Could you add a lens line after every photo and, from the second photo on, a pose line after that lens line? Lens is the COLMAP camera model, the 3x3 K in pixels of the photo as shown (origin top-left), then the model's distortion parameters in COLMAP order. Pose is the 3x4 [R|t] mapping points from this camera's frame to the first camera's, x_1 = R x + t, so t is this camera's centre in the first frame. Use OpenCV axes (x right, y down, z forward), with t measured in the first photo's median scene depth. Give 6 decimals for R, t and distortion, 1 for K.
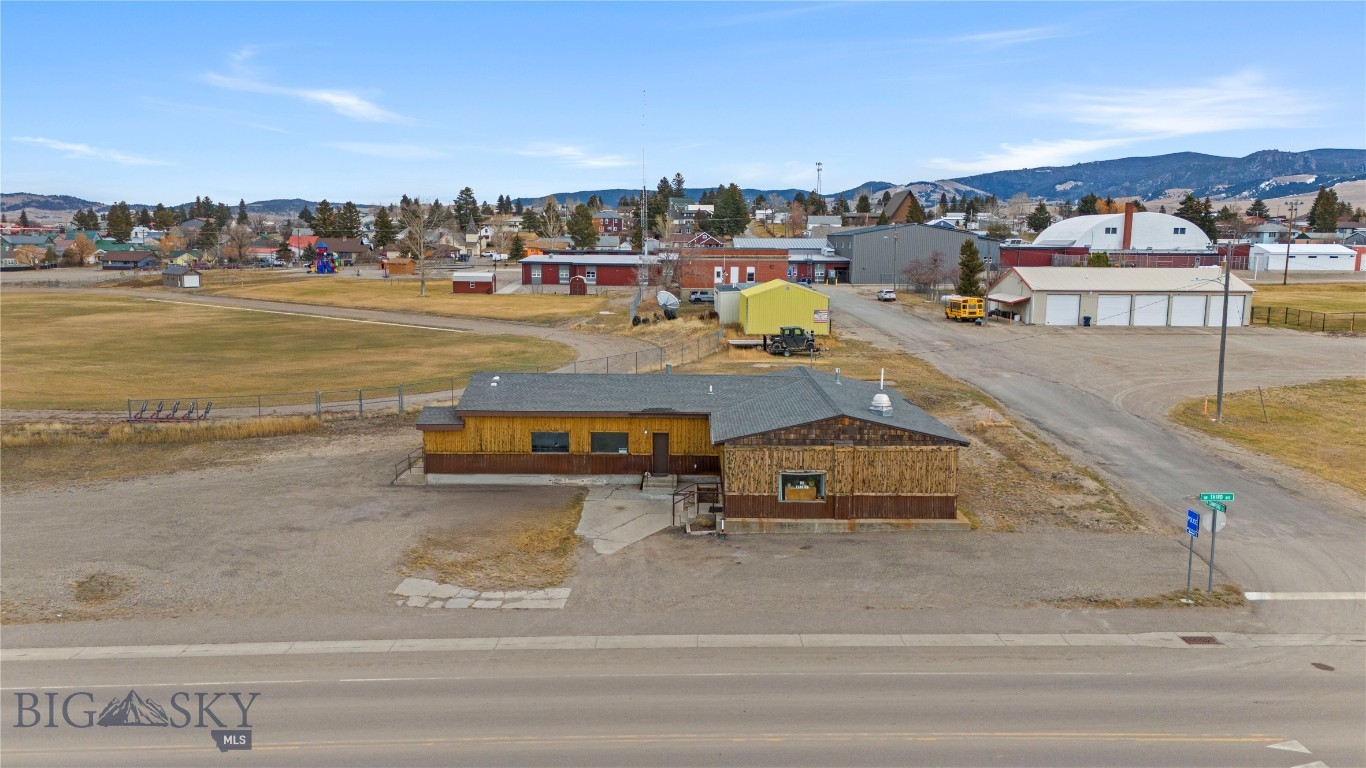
lens RADIAL K [[999.5, 0, 679.5], [0, 999.5, 381.7], [0, 0, 1]] dist [0.073130, -0.064935]
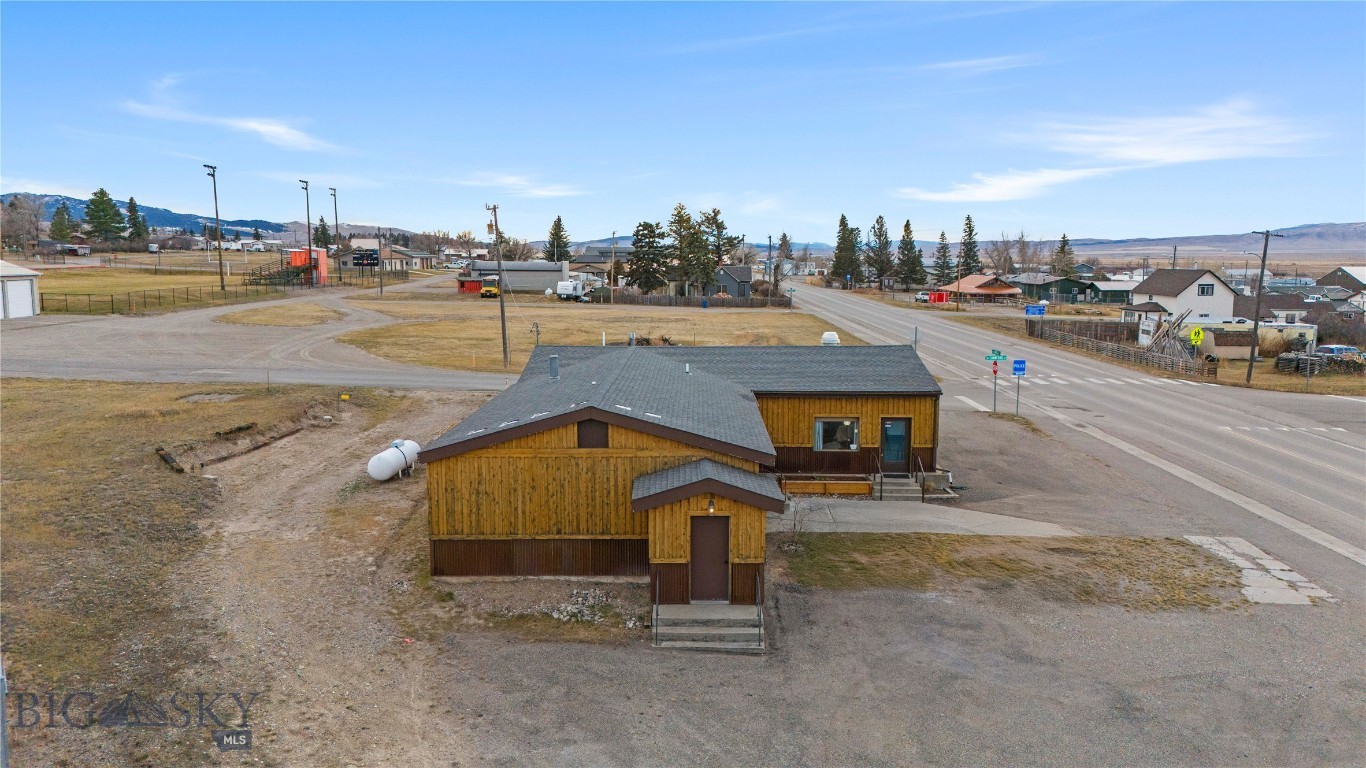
lens RADIAL K [[999.5, 0, 685.8], [0, 999.5, 384.0], [0, 0, 1]] dist [0.073130, -0.064935]
pose [[-0.000734, -0.136164, 0.990686, -0.715388], [0.141176, 0.980750, 0.134903, -0.082425], [-0.989984, 0.139960, 0.018503, 1.012021]]
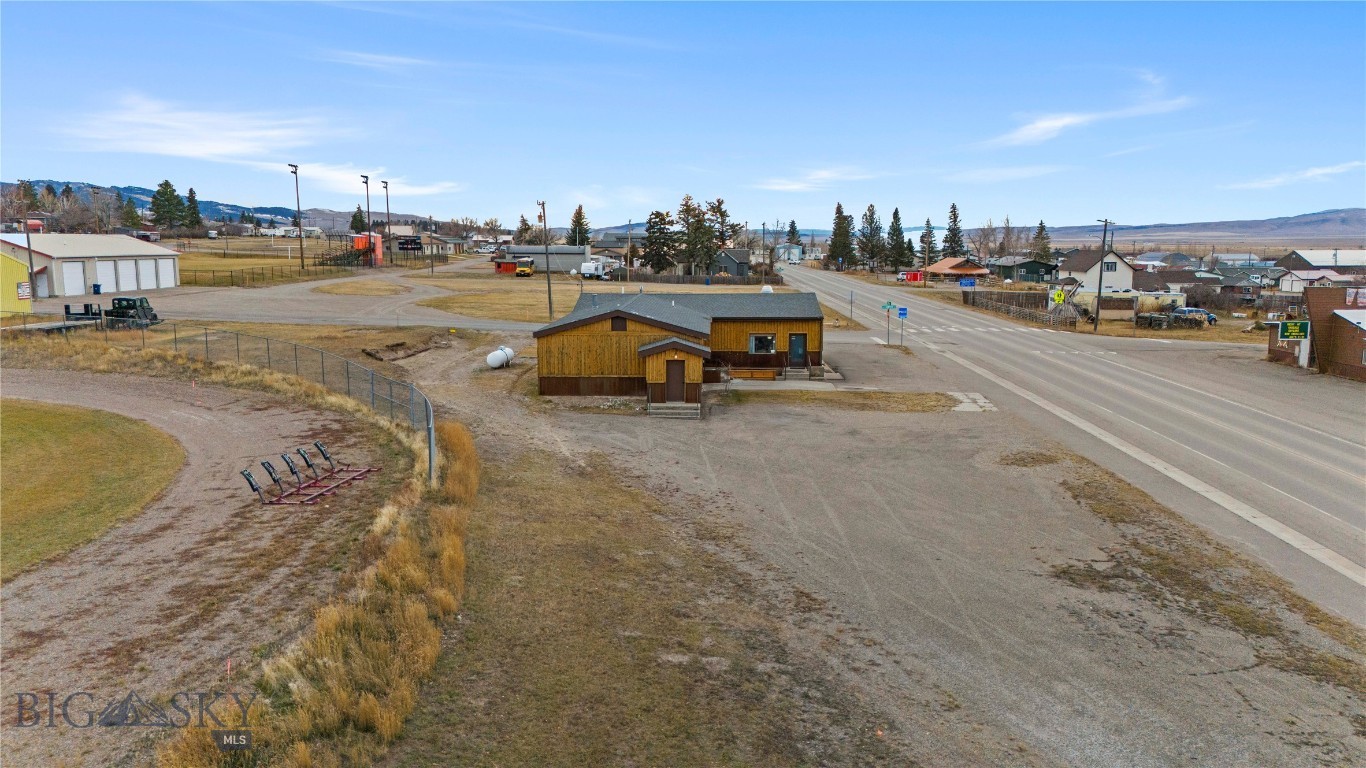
lens RADIAL K [[999.5, 0, 686.4], [0, 999.5, 381.7], [0, 0, 1]] dist [0.073130, -0.064935]
pose [[0.014824, -0.146924, 0.989037, -1.235495], [0.142005, 0.979428, 0.143368, -0.074544], [-0.989755, 0.138323, 0.035383, 0.975468]]
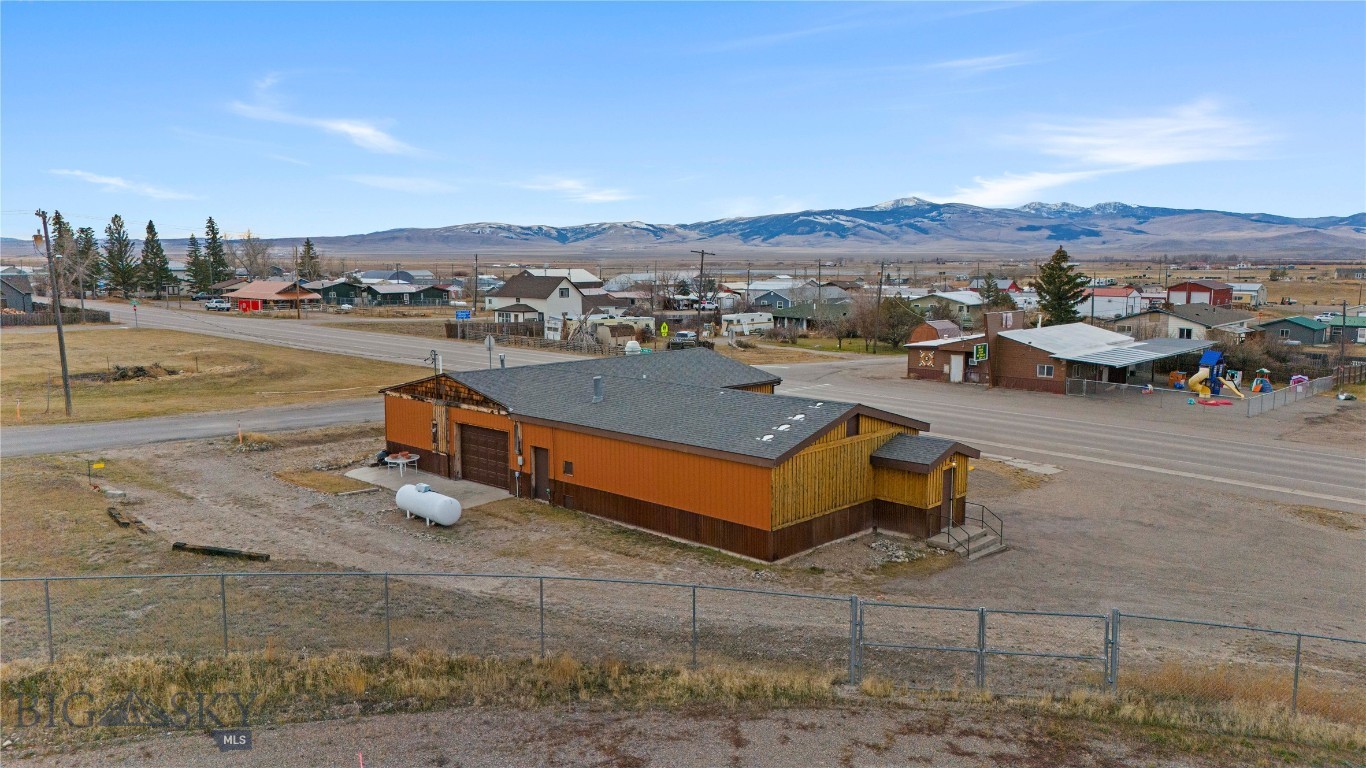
lens RADIAL K [[999.5, 0, 683.2], [0, 999.5, 388.4], [0, 0, 1]] dist [0.073130, -0.064935]
pose [[-0.729578, -0.097426, 0.676922, -0.578403], [0.093007, 0.966471, 0.239340, -0.188284], [-0.677544, 0.237576, -0.696055, 1.604545]]
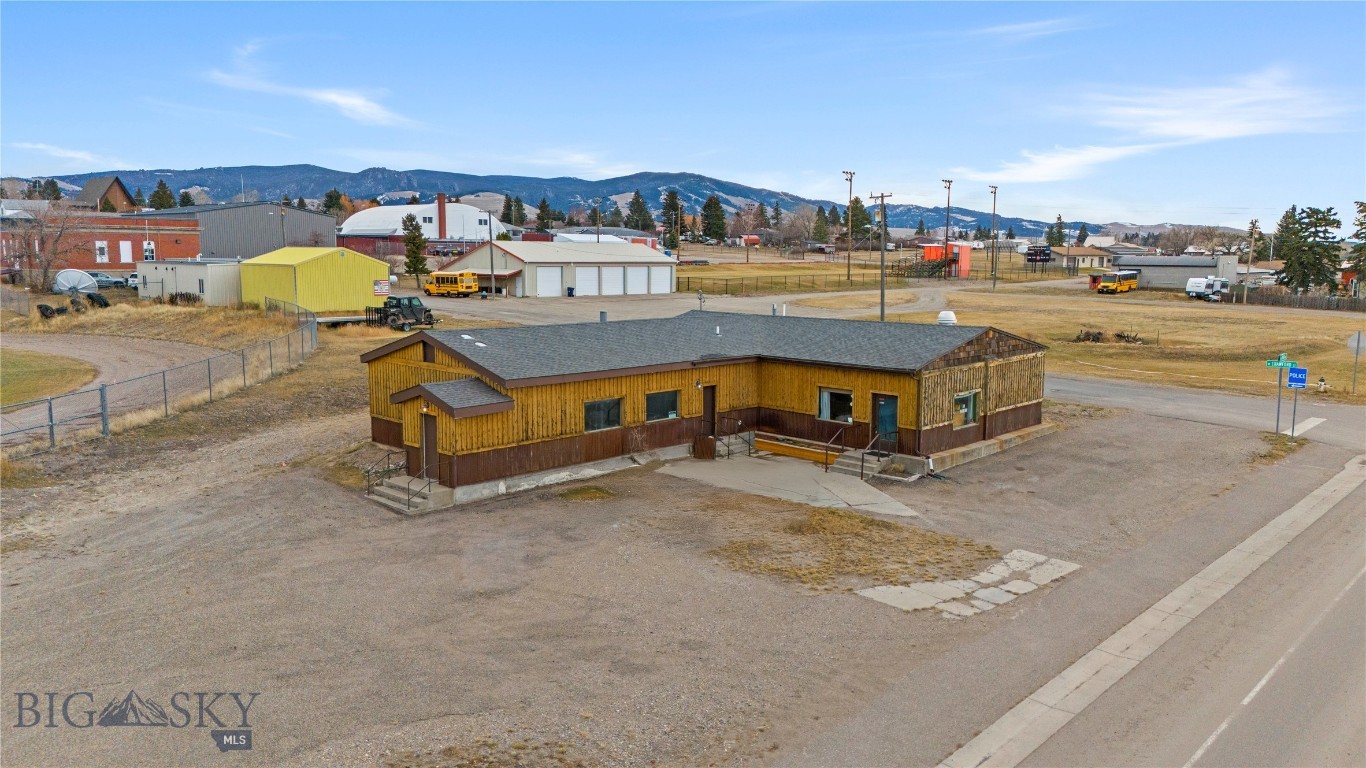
lens RADIAL K [[999.5, 0, 686.8], [0, 999.5, 396.0], [0, 0, 1]] dist [0.073130, -0.064935]
pose [[0.689947, -0.105267, 0.716165, -0.592772], [0.100870, 0.993698, 0.048883, 0.018716], [-0.716797, 0.038513, 0.696217, 0.460159]]
